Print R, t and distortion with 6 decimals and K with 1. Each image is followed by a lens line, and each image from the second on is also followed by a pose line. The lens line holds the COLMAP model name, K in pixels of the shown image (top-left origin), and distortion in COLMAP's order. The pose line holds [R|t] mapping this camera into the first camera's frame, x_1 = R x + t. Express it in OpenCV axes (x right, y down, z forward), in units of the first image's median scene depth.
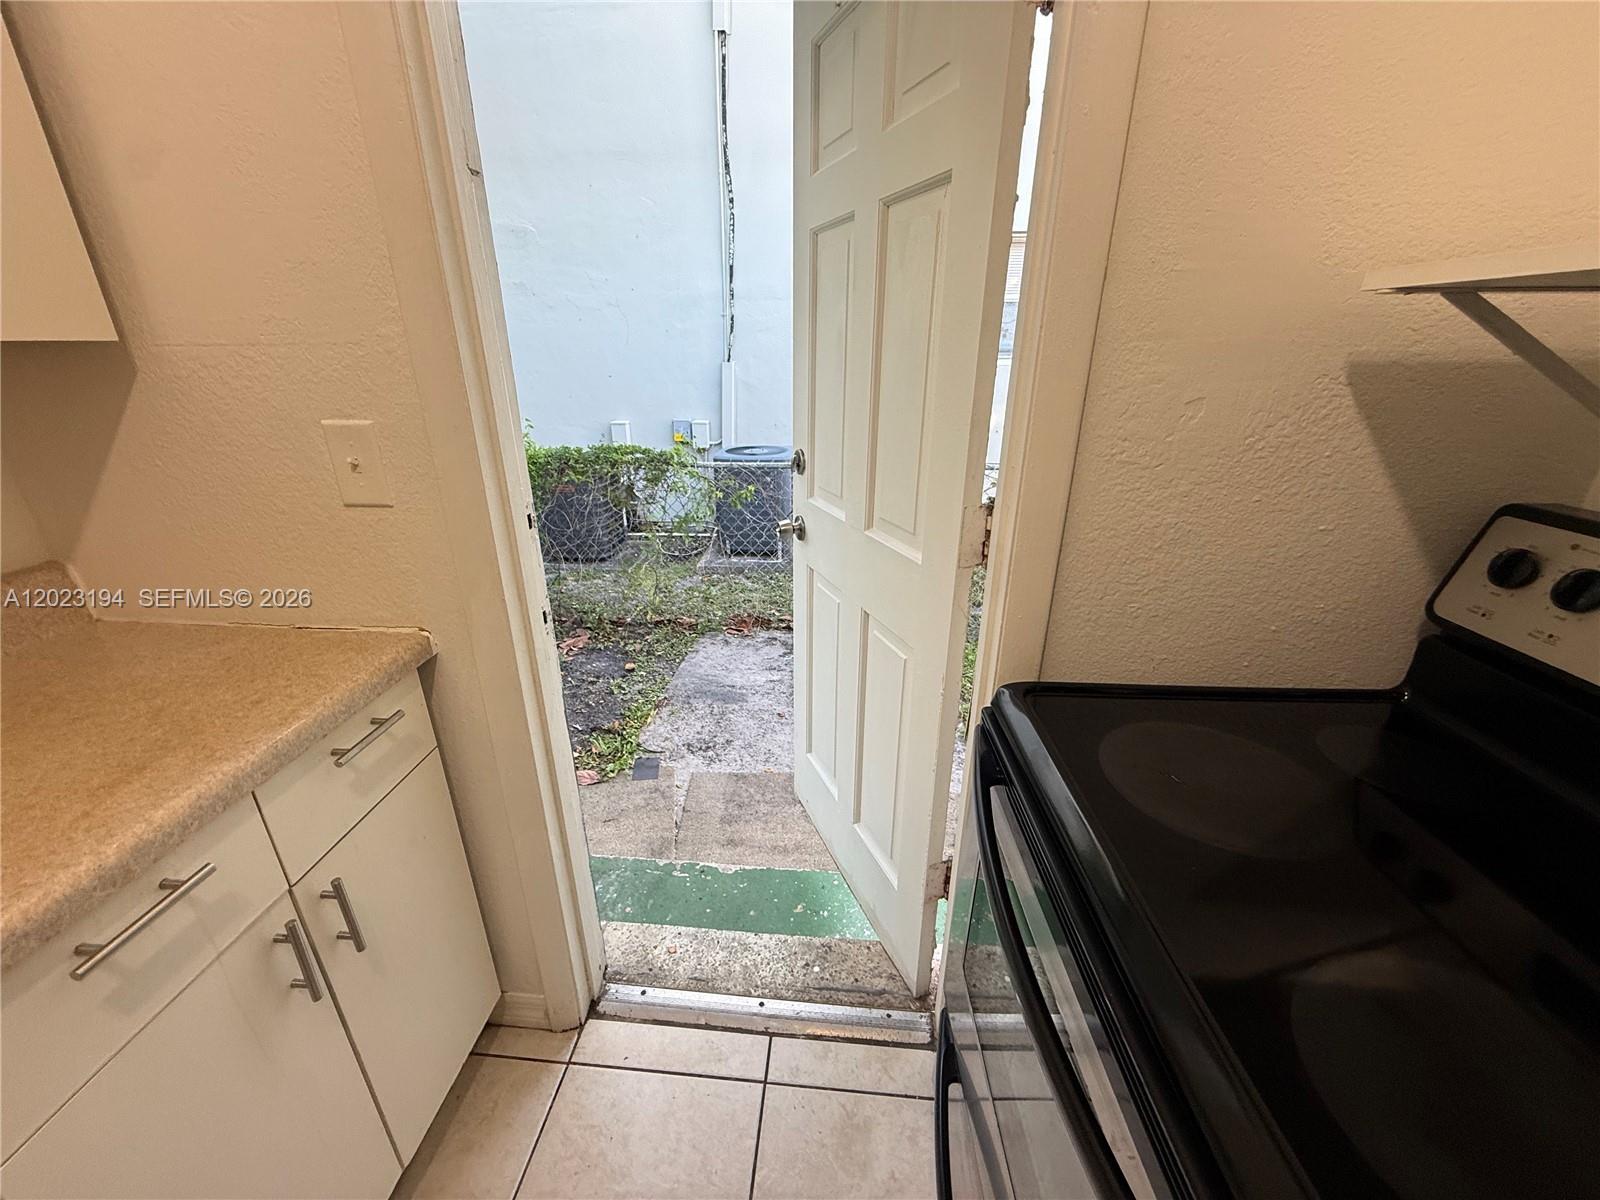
lens RADIAL K [[636.4, 0, 791.3], [0, 636.4, 602.7], [0, 0, 1]] dist [0.000398, -0.000683]
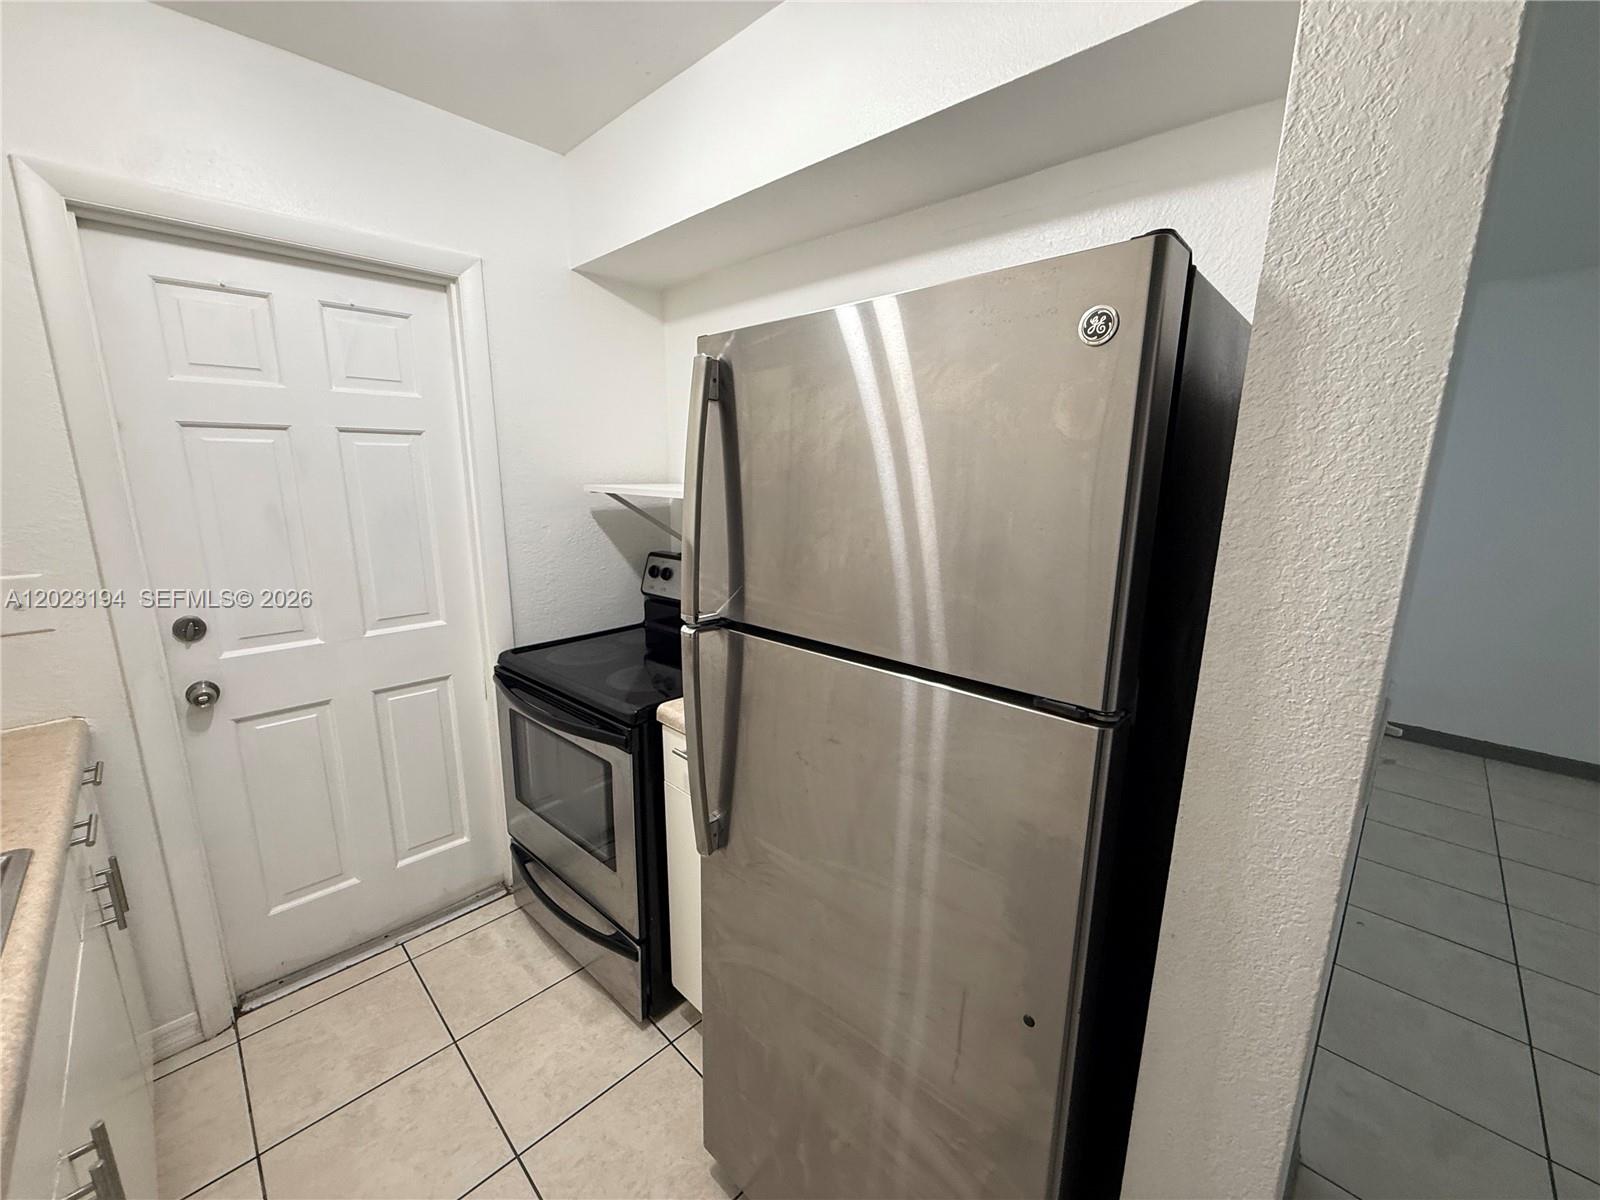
lens RADIAL K [[636.4, 0, 795.8], [0, 636.4, 602.4], [0, 0, 1]] dist [0.000398, -0.000683]
pose [[0.640654, -0.155667, 0.751884, -0.657563], [0.280795, 0.958903, -0.040728, 0.342689], [-0.714644, 0.237218, 0.658036, -1.257097]]
